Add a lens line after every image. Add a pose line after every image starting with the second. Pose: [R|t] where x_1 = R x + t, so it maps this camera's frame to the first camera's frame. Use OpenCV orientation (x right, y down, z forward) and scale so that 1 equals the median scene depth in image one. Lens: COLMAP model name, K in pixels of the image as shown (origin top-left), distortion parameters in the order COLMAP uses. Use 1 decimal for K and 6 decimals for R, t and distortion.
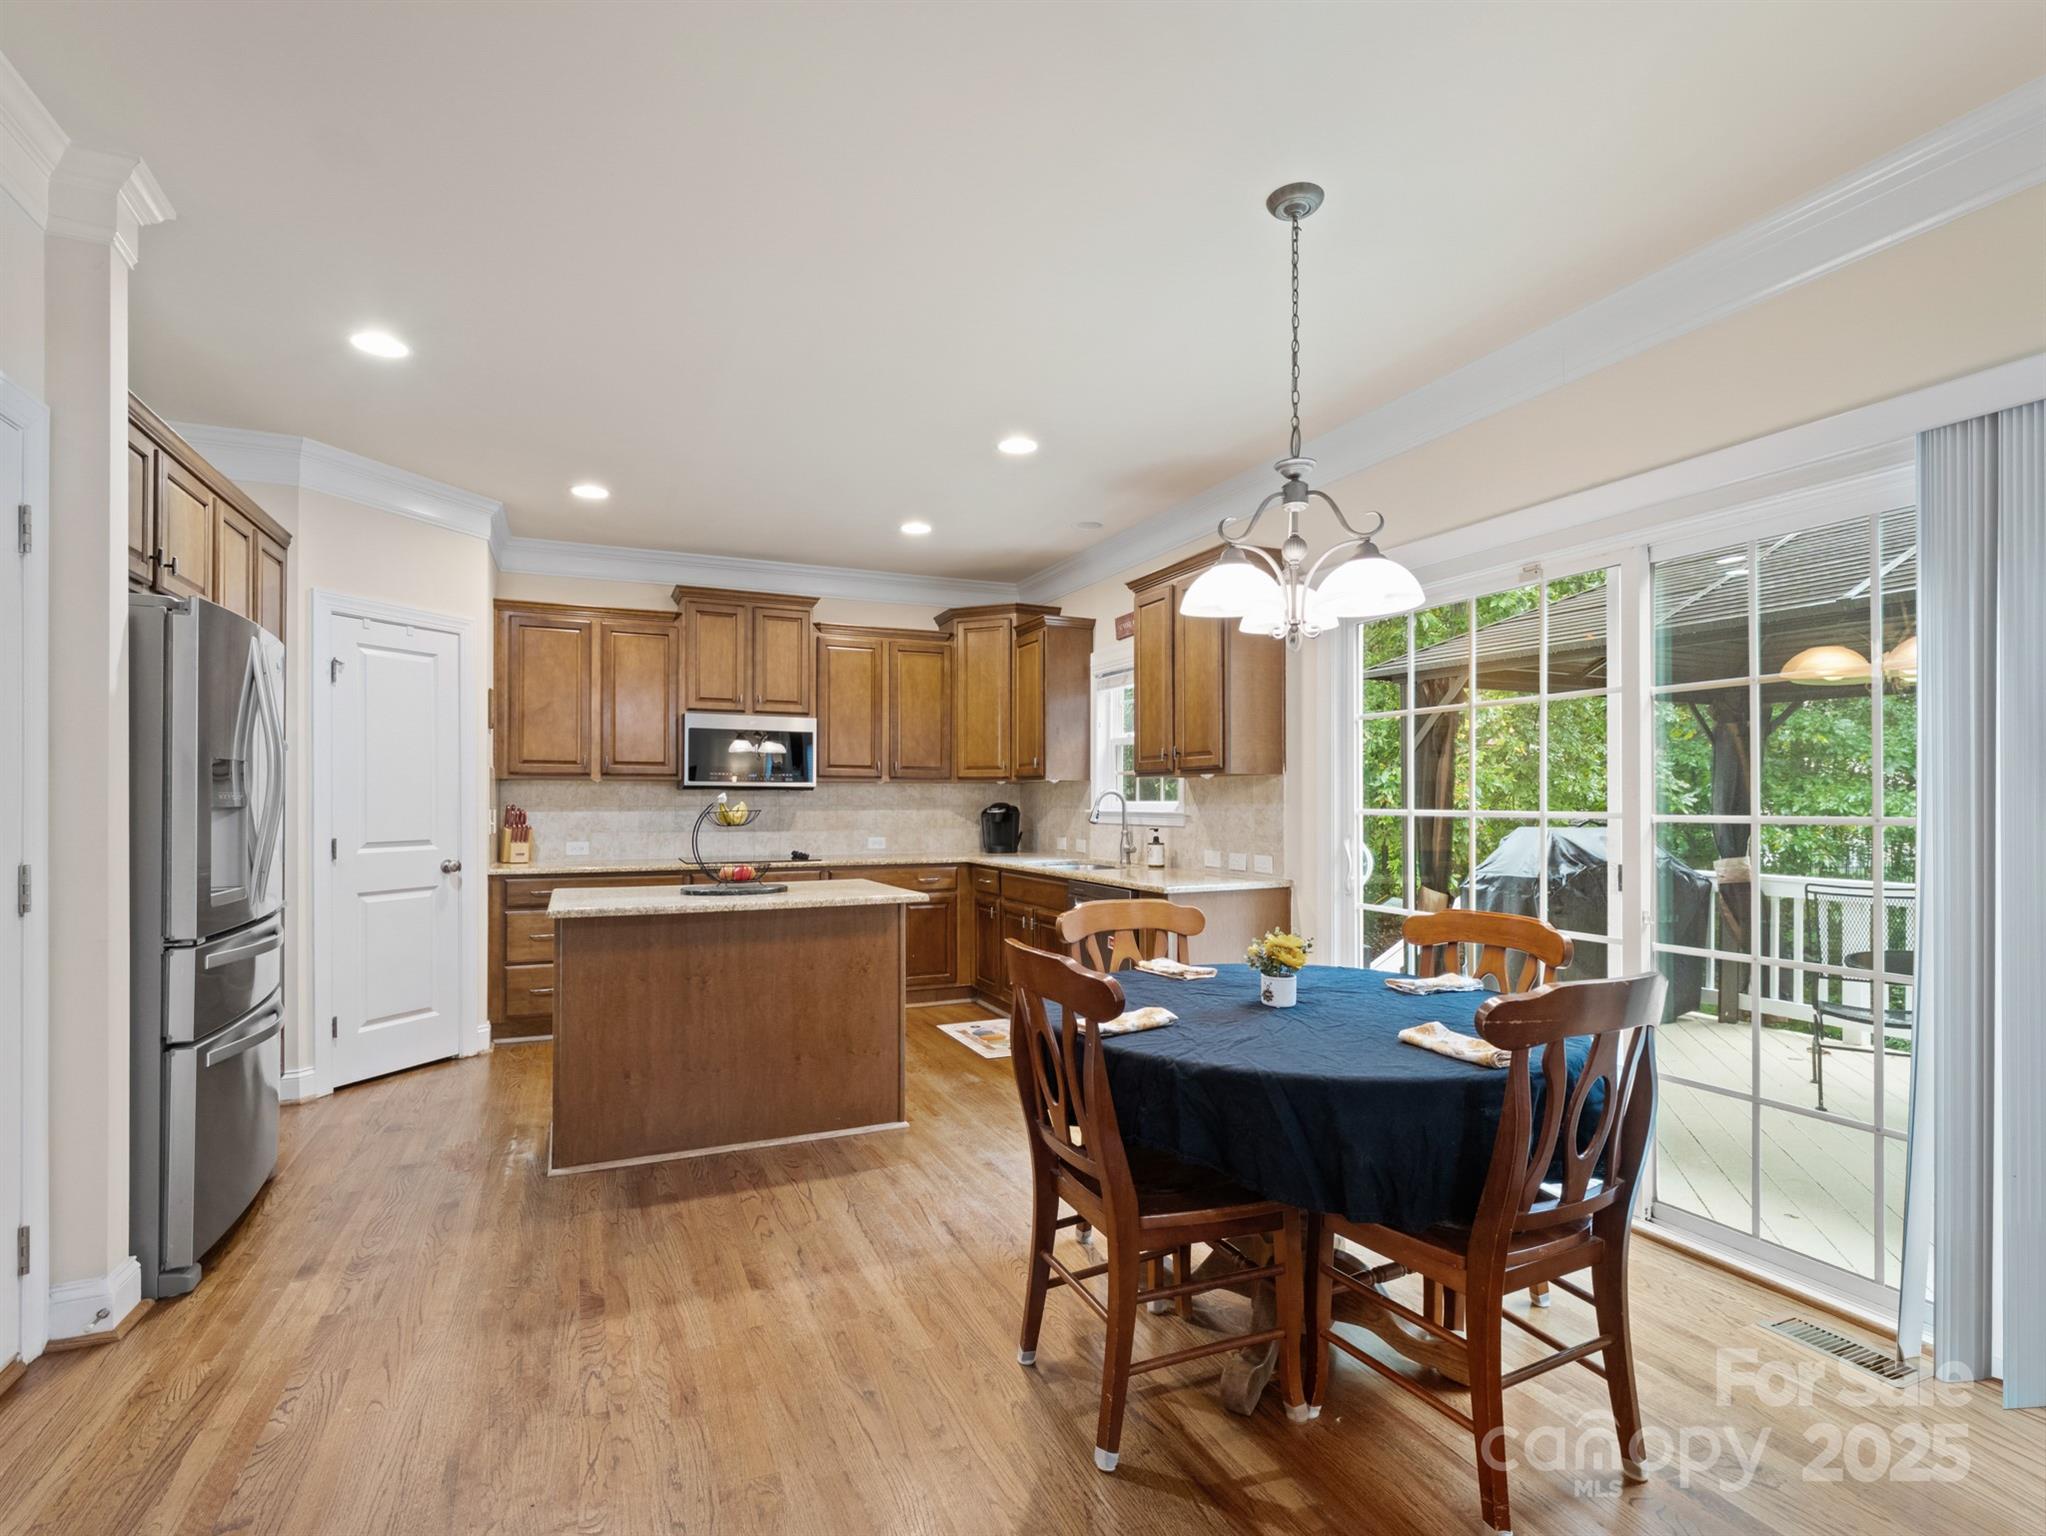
lens RADIAL K [[995.2, 0, 1026.6], [0, 995.2, 794.6], [0, 0, 1]] dist [-0.001597, -0.000921]
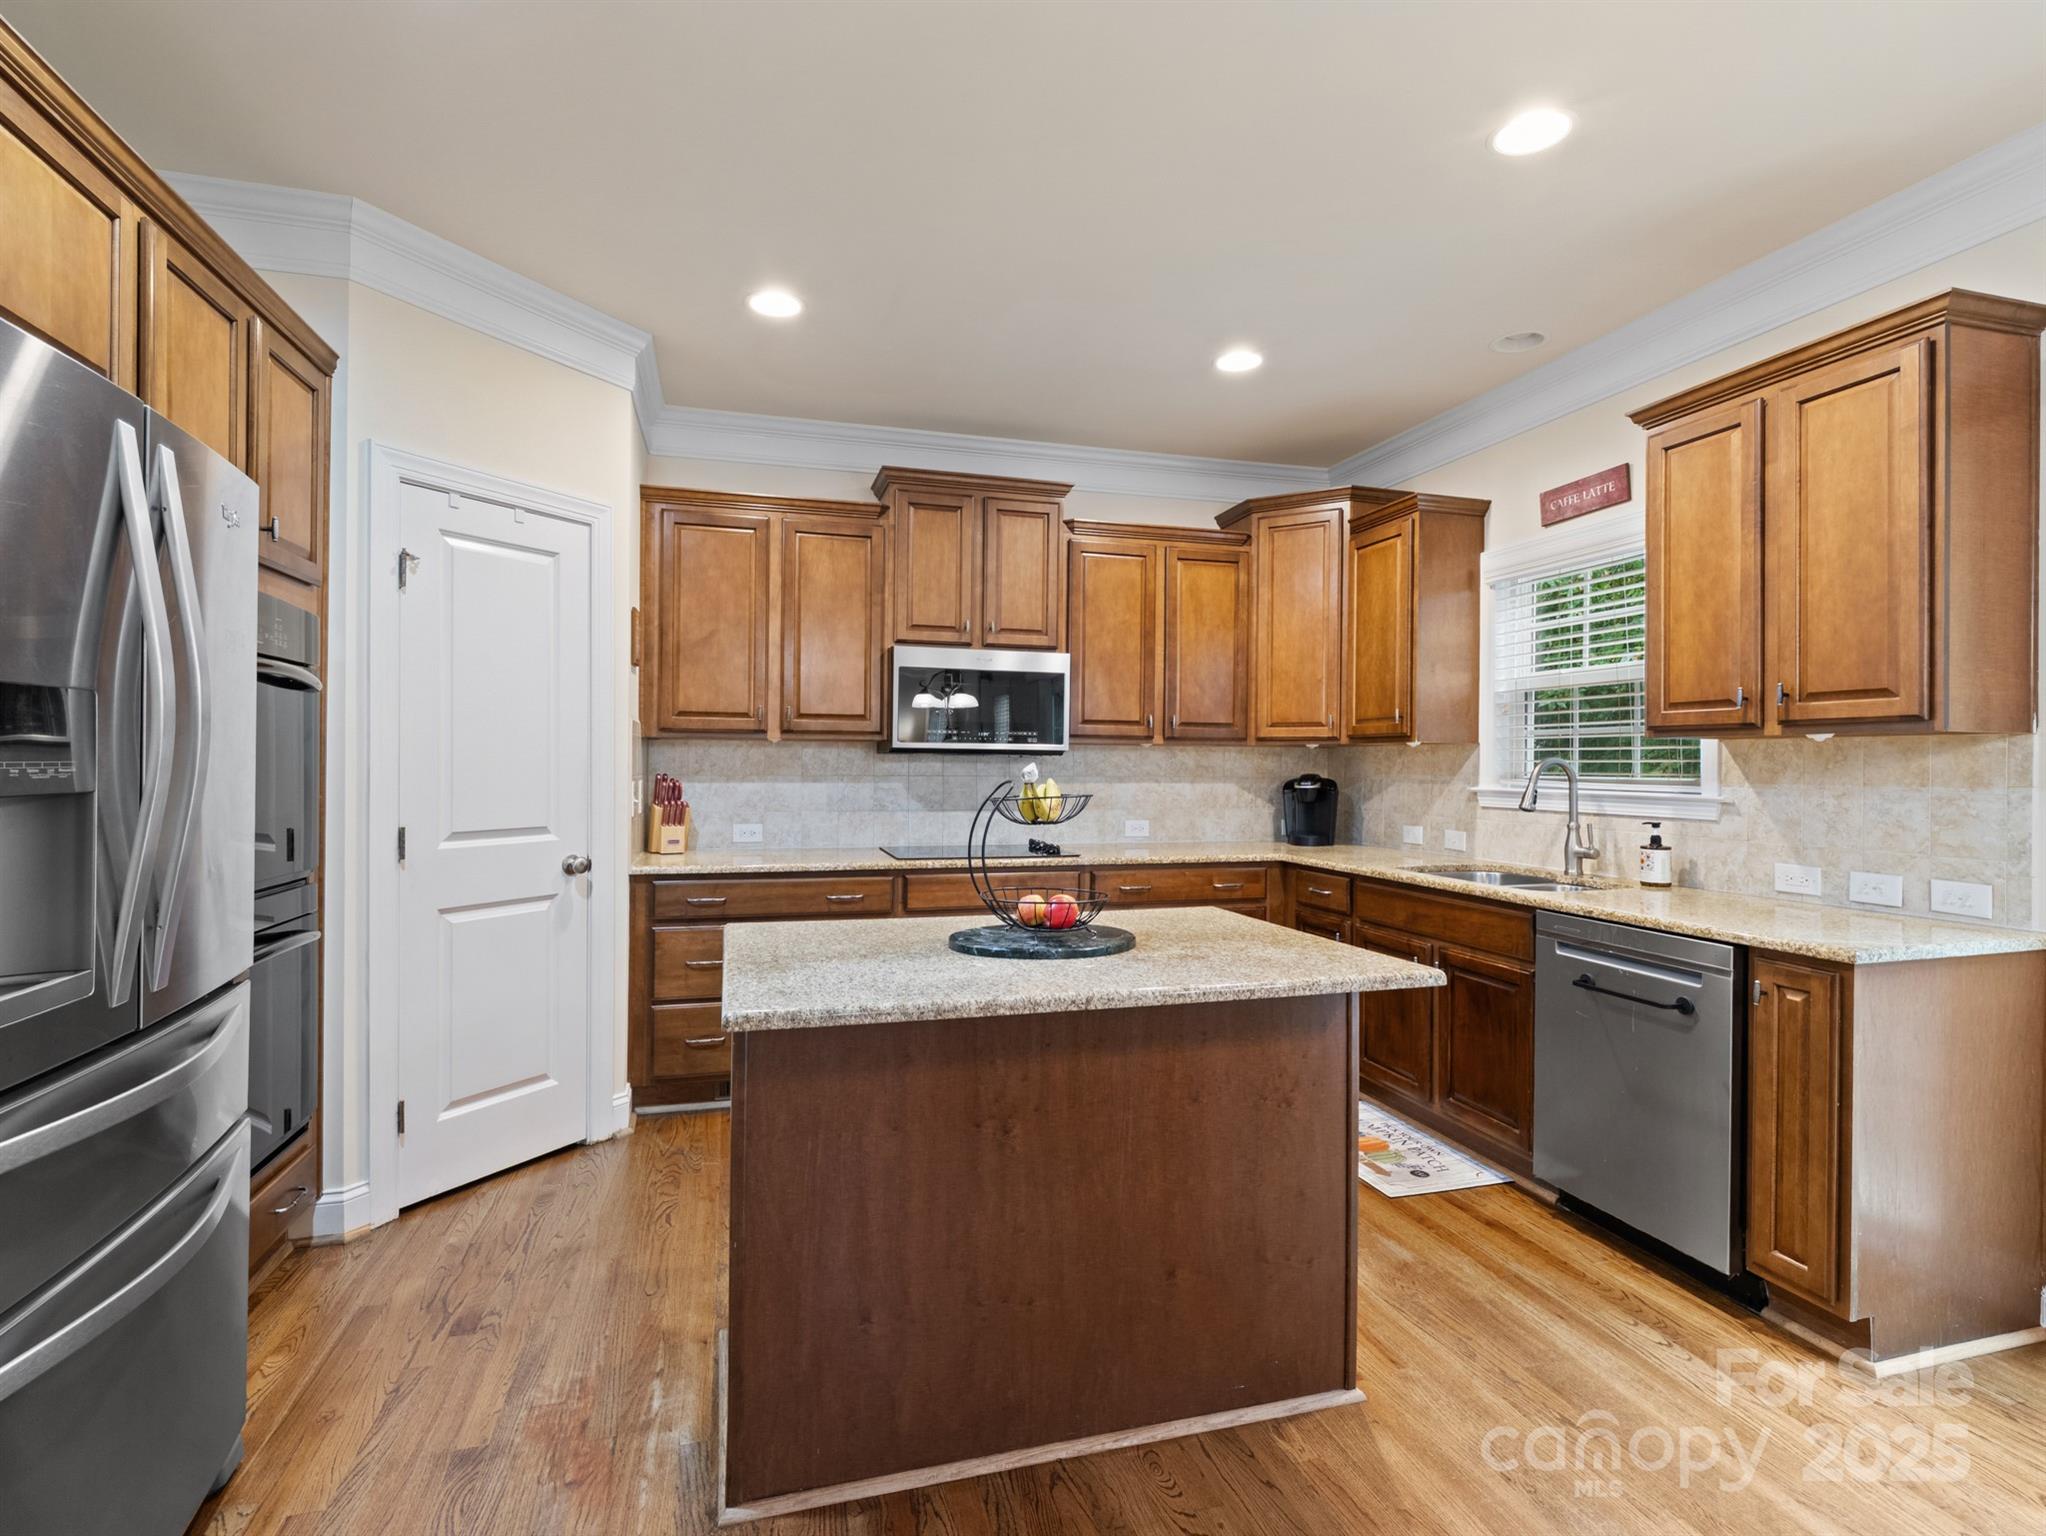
lens RADIAL K [[995.2, 0, 1021.3], [0, 995.2, 758.9], [0, 0, 1]] dist [-0.001597, -0.000921]
pose [[0.990534, 0.006587, -0.137108, -0.158684], [-0.006389, 0.999978, 0.001888, -0.003188], [0.137117, -0.000994, 0.990554, 0.316022]]
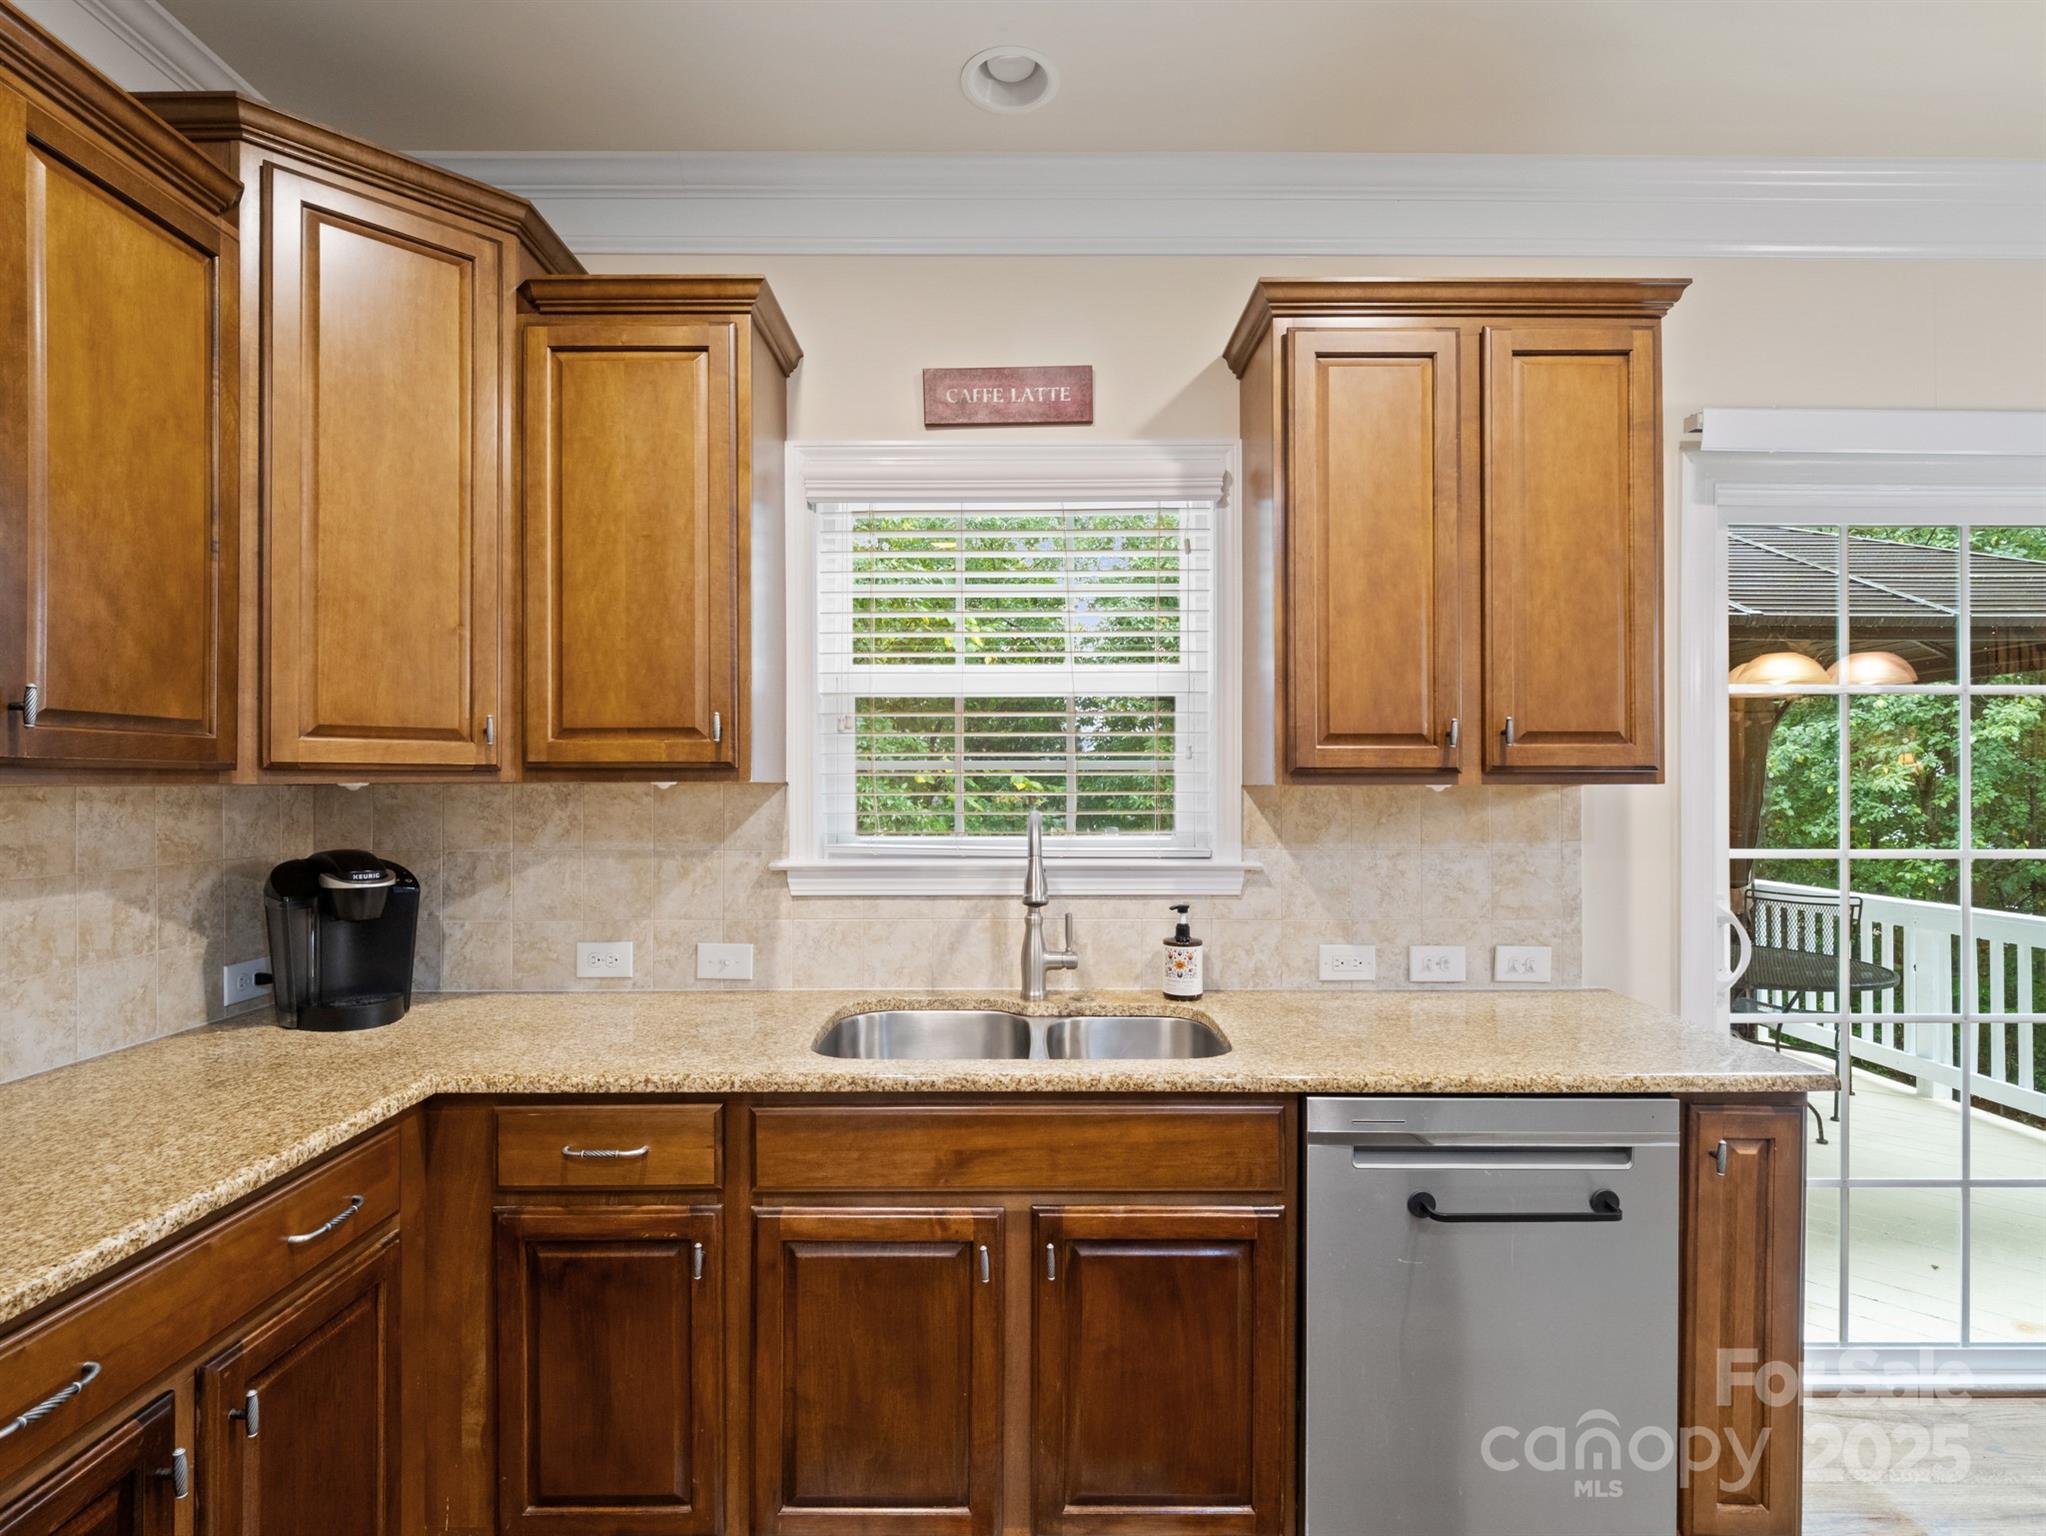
lens RADIAL K [[995.2, 0, 1019.0], [0, 995.2, 787.2], [0, 0, 1]] dist [-0.001597, -0.000921]
pose [[0.409917, -0.002319, 0.912120, -0.257728], [-0.004486, 0.999980, 0.004558, -0.015702], [-0.912112, -0.005960, 0.409899, 0.824457]]
